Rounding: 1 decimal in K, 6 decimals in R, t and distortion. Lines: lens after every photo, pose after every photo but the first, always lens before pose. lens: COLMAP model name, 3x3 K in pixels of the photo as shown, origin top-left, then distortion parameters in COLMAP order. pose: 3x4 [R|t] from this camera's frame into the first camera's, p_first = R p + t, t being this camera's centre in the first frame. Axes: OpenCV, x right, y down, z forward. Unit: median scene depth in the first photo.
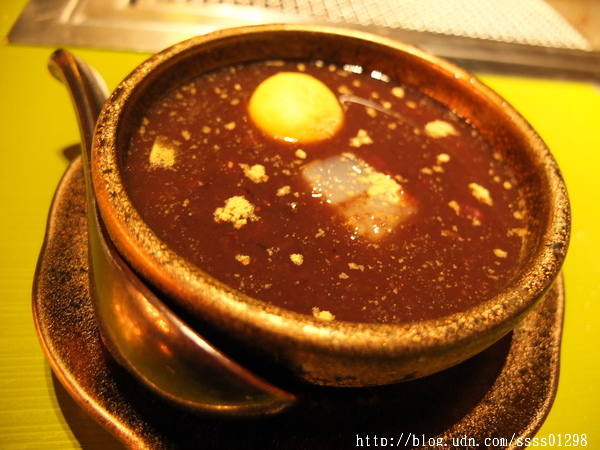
lens RADIAL K [[483.9, 0, 320.8], [0, 483.9, 201.2], [0, 0, 1]] dist [-0.055306, 0.014545]
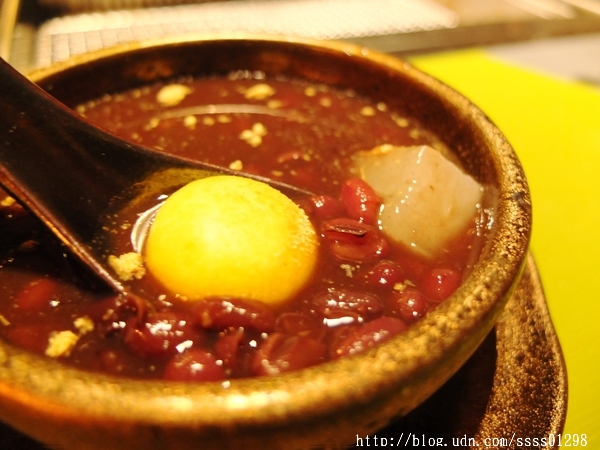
lens RADIAL K [[483.9, 0, 320.8], [0, 483.9, 201.2], [0, 0, 1]] dist [-0.055306, 0.014545]
pose [[0.953039, -0.260806, 0.153935, 0.046634], [0.270640, 0.961560, -0.046445, 0.049461], [-0.135905, 0.085925, 0.986989, 0.244148]]
